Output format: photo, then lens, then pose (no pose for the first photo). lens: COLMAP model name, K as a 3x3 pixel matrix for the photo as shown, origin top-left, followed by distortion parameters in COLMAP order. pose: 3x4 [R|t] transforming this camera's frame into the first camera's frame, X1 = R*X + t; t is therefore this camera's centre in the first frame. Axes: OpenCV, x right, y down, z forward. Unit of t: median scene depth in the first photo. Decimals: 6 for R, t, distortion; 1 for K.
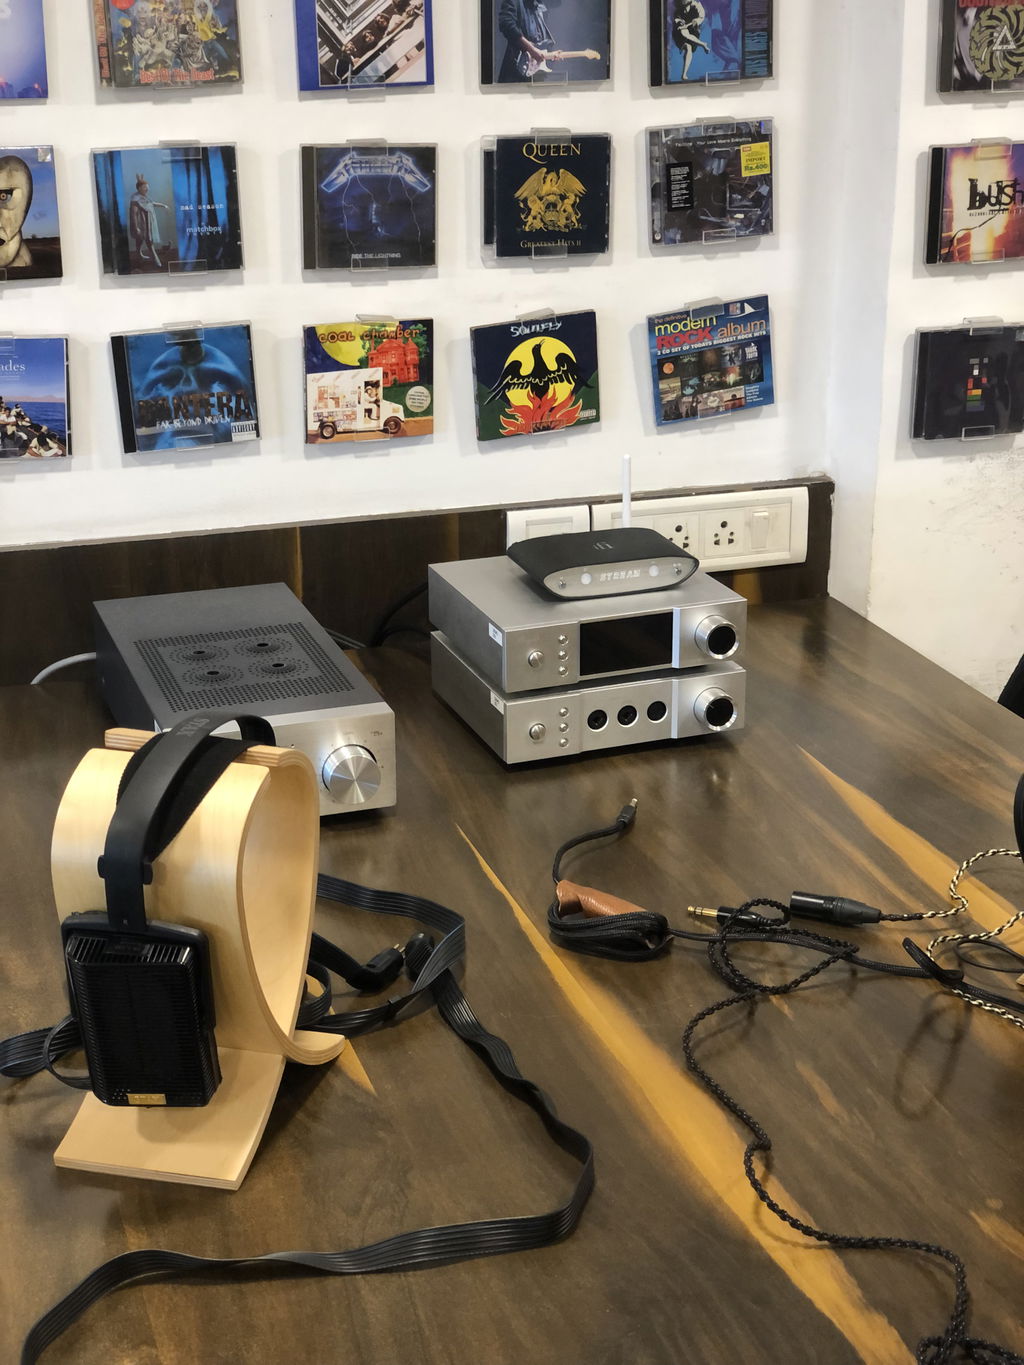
lens RADIAL K [[2090.9, 0, 512.0], [0, 2090.9, 682.5], [0, 0, 1]] dist [0.238774, -1.081716]
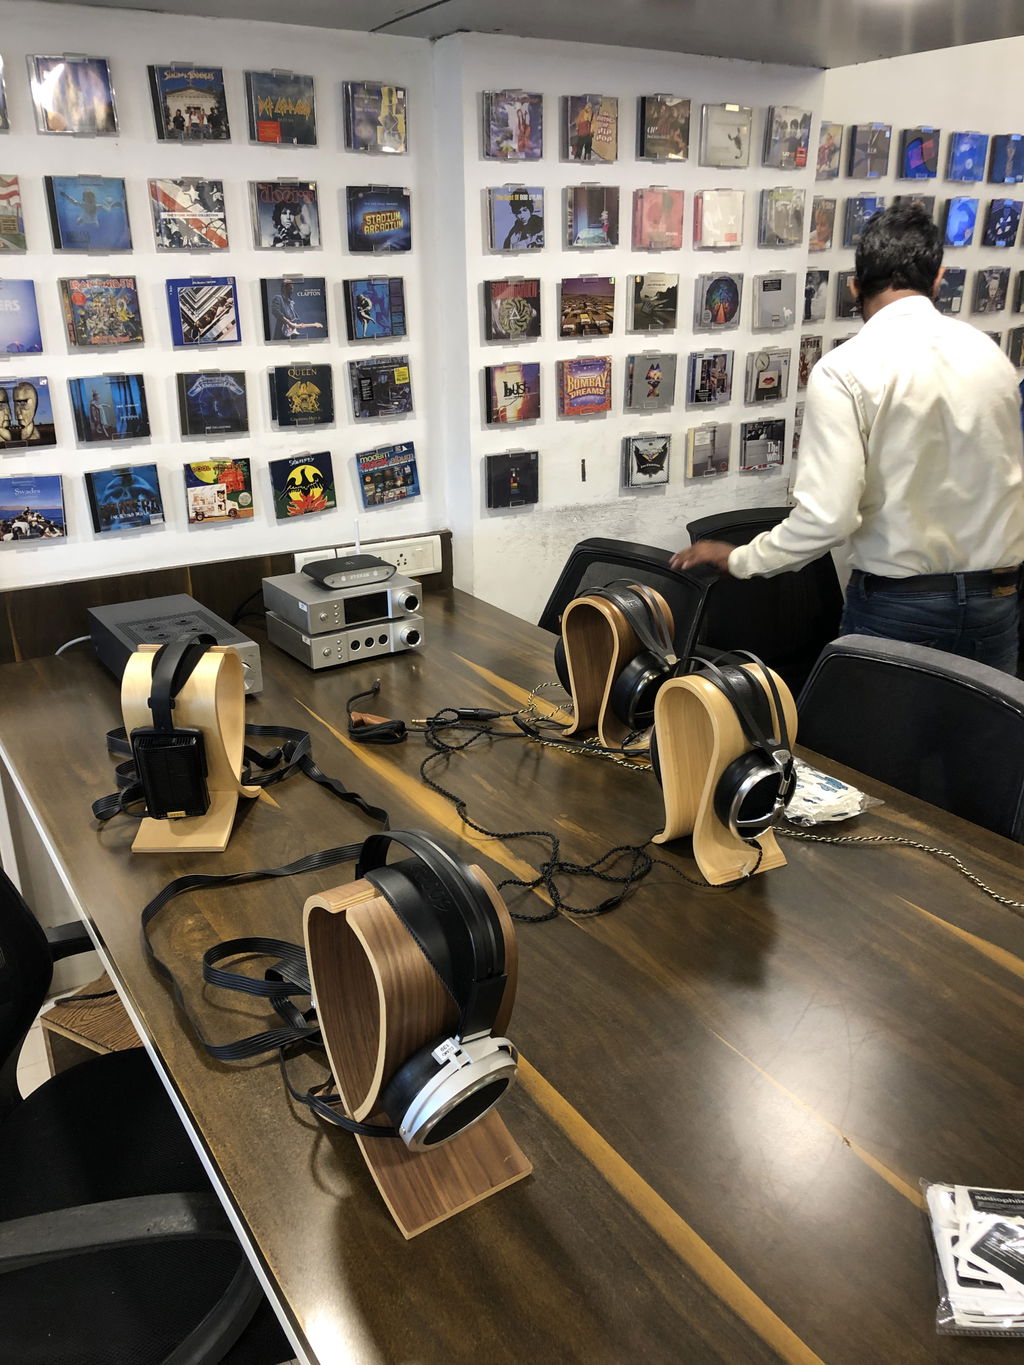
lens RADIAL K [[1150.0, 0, 504.9], [0, 1150.0, 686.6], [0, 0, 1]] dist [0.134270, -0.354426]
pose [[0.973924, -0.086320, 0.209811, -0.055521], [0.085316, 0.996258, 0.013846, 0.053133], [-0.210221, 0.004415, 0.977644, -0.139489]]
